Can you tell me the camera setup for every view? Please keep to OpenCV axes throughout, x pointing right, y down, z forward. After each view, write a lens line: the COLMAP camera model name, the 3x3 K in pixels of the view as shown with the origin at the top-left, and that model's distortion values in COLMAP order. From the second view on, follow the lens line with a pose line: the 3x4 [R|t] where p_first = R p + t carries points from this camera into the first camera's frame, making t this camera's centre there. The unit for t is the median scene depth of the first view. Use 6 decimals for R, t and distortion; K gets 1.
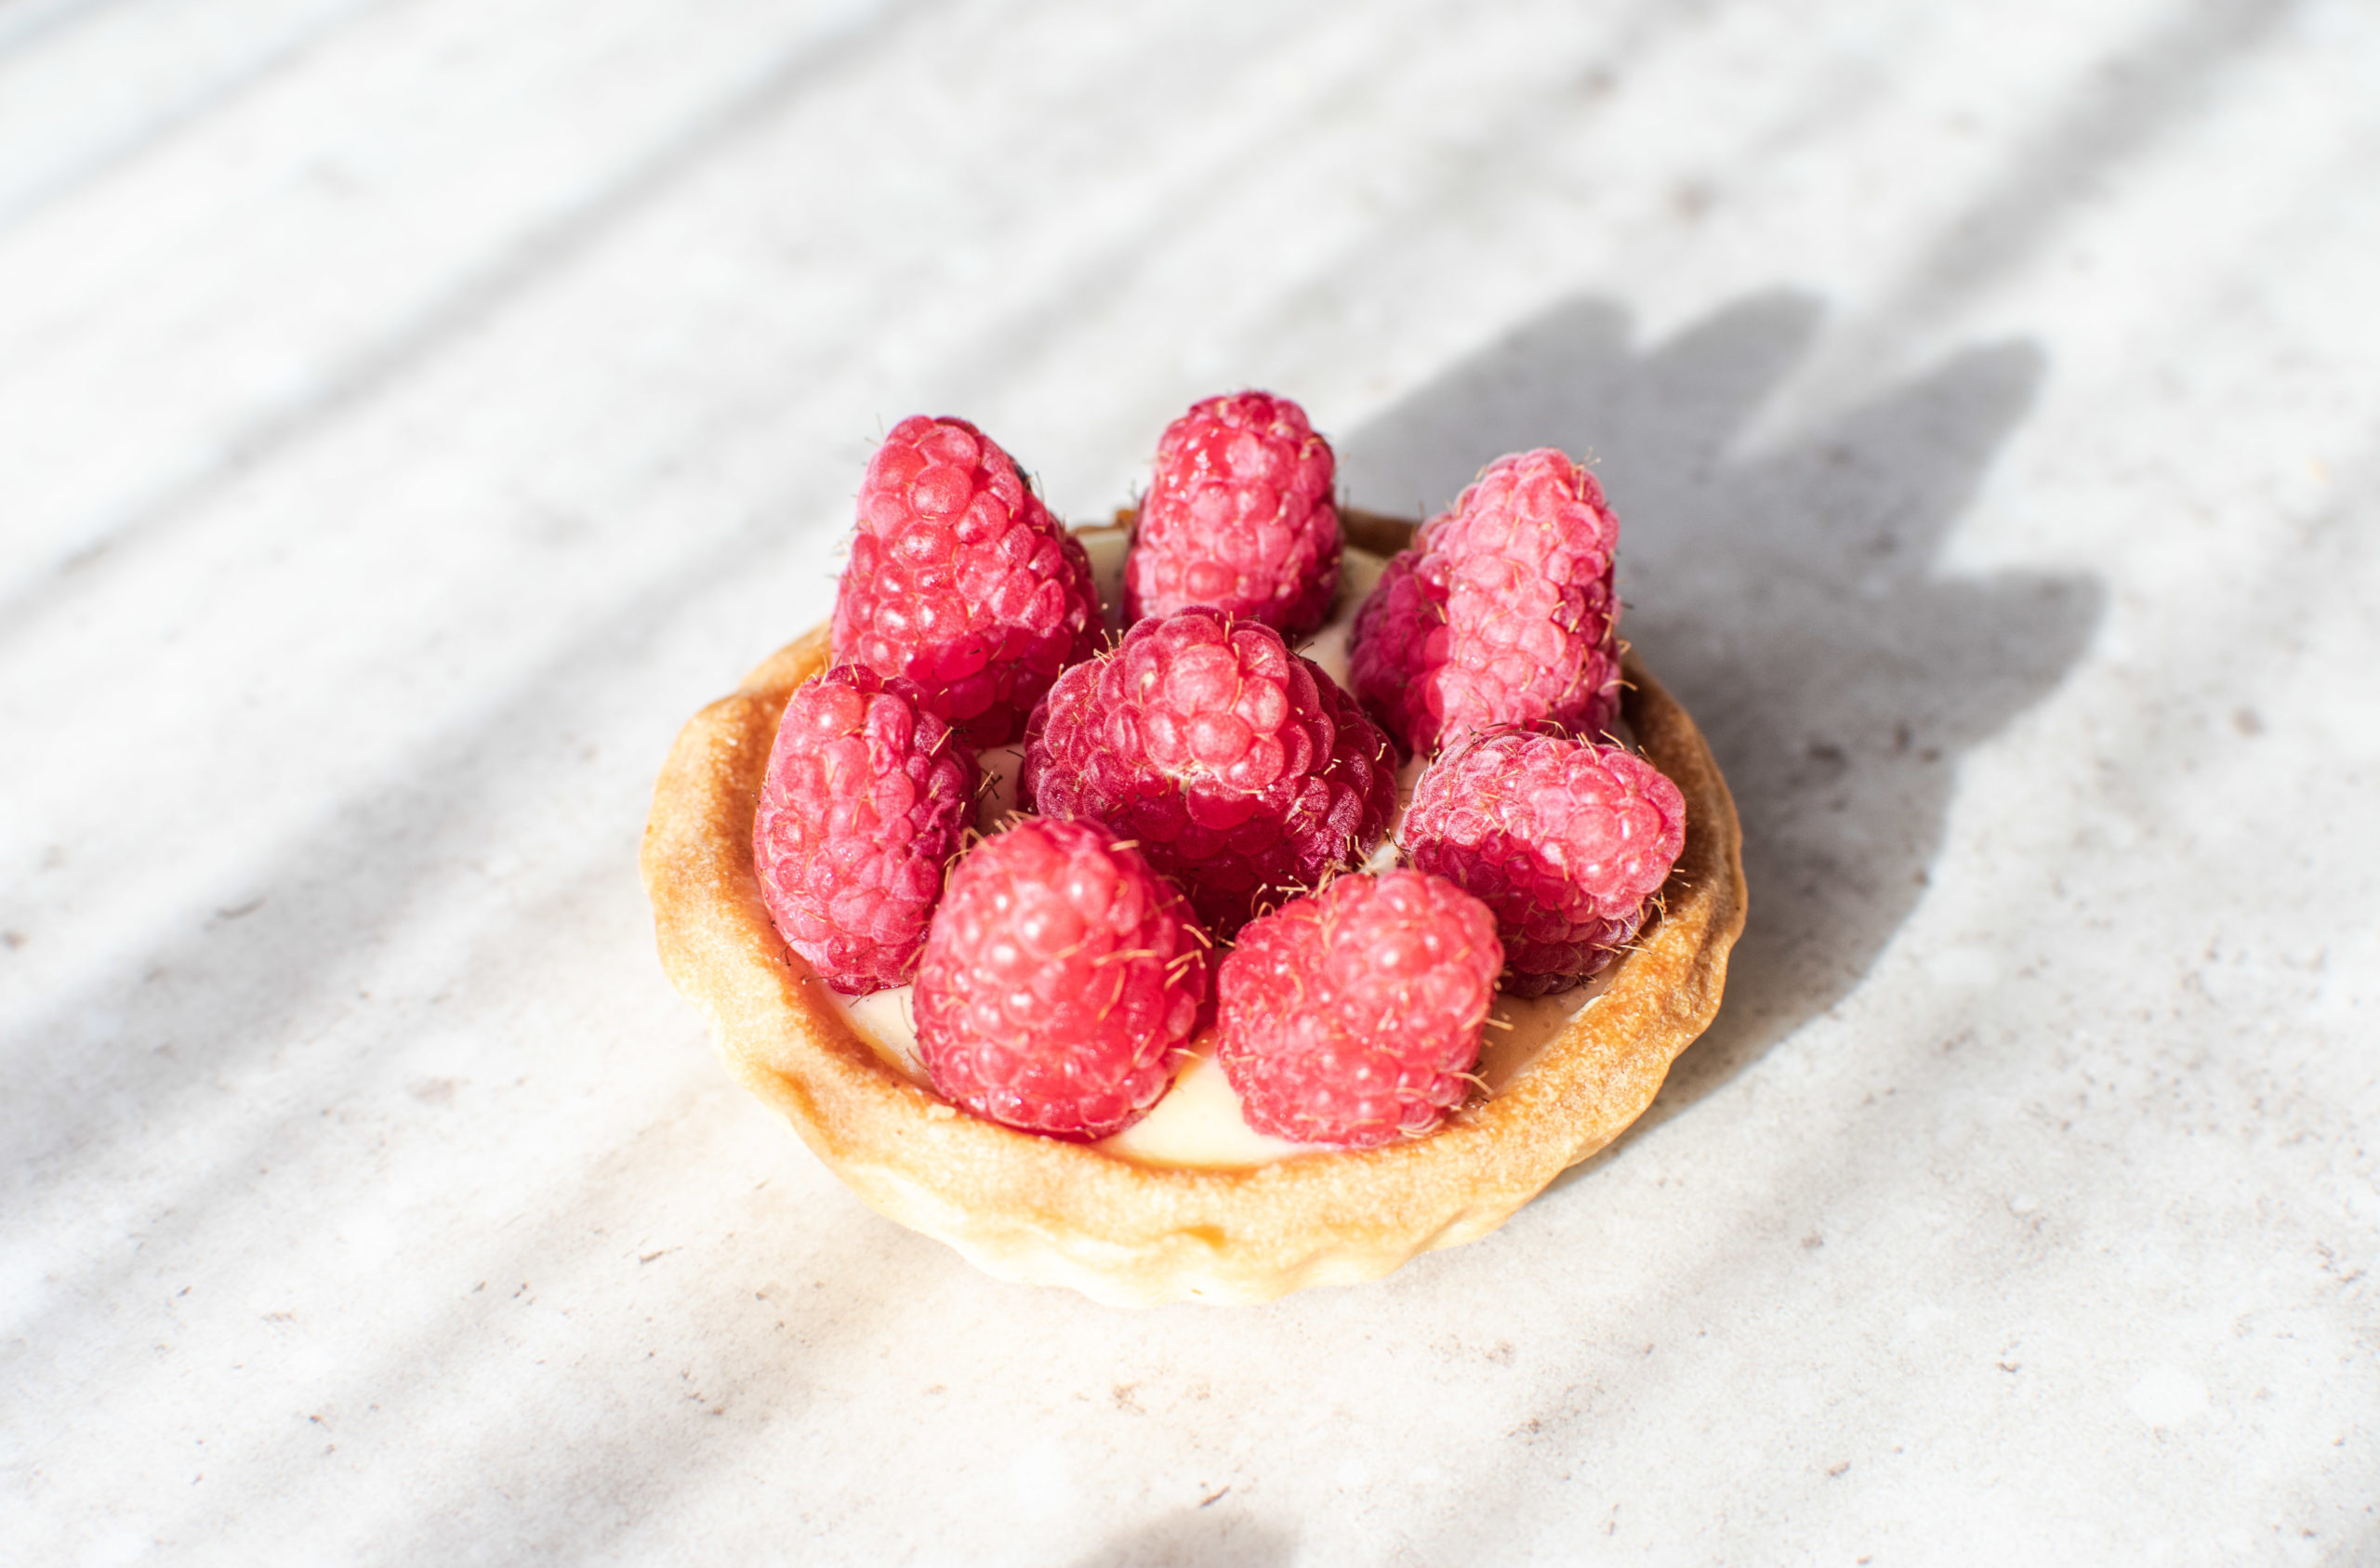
lens RADIAL K [[3797.4, 0, 1178.0], [0, 3797.4, 787.6], [0, 0, 1]] dist [-0.223293, 0.000000]
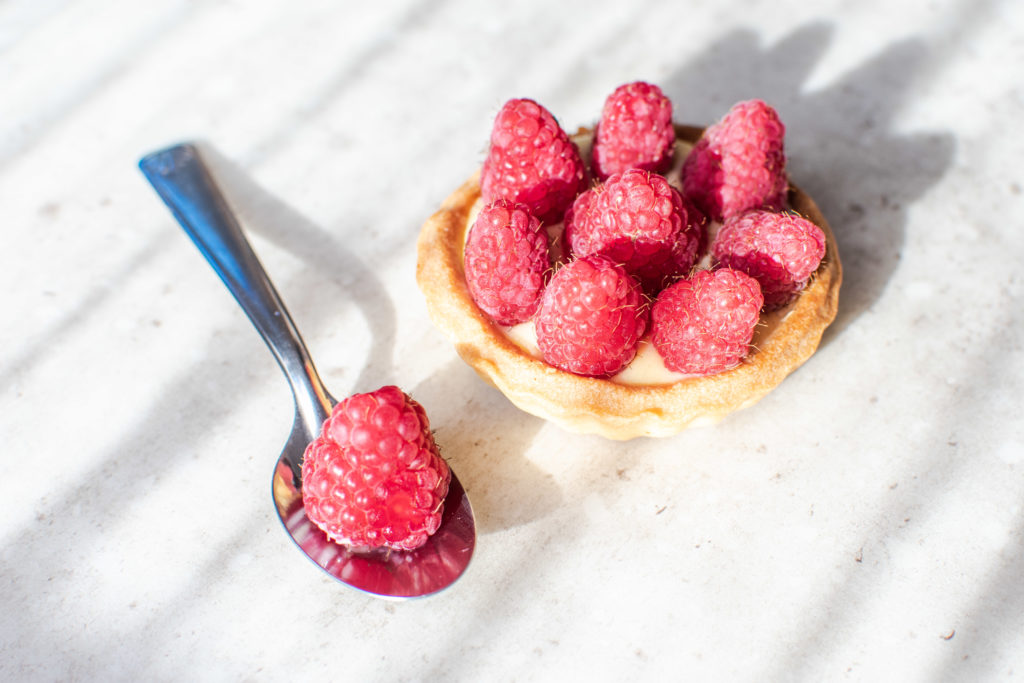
lens RADIAL K [[1601.5, 0, 517.2], [0, 1601.5, 342.9], [0, 0, 1]] dist [-0.218063, 0.000000]
pose [[0.997984, -0.056914, 0.028081, -0.110631], [0.054184, 0.994474, 0.089918, -0.032008], [-0.033043, -0.088216, 0.995553, -0.090056]]
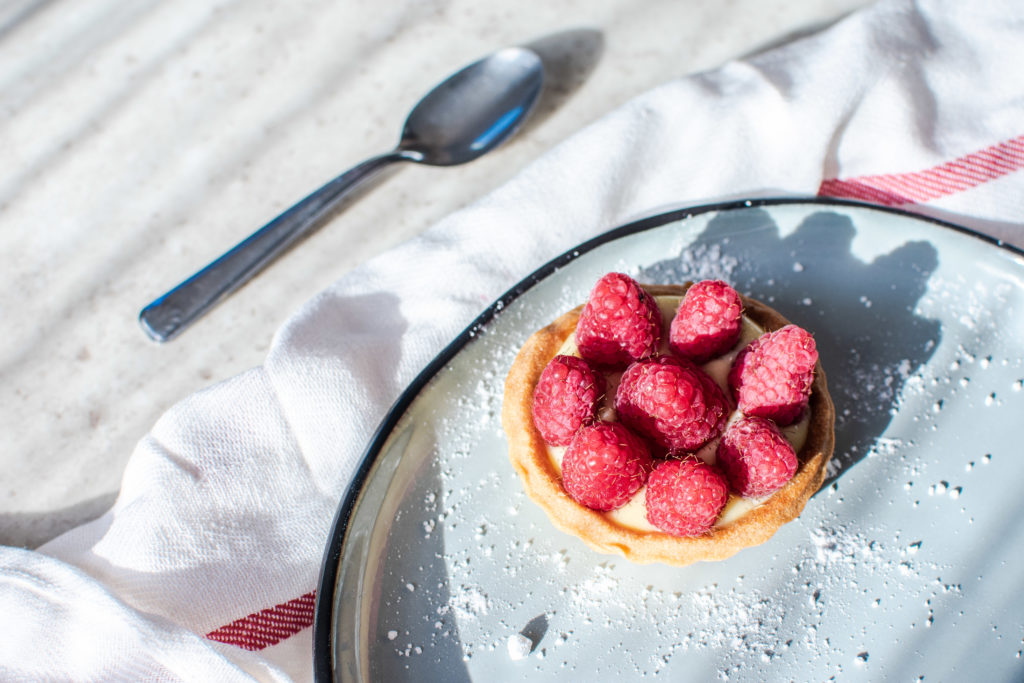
lens RADIAL K [[1601.5, 0, 512.4], [0, 1601.5, 339.1], [0, 0, 1]] dist [-0.218063, 0.000000]
pose [[0.944288, 0.254470, -0.208721, 0.157397], [-0.192687, 0.941582, 0.276215, -0.425687], [0.266816, -0.220608, 0.938158, -0.340202]]
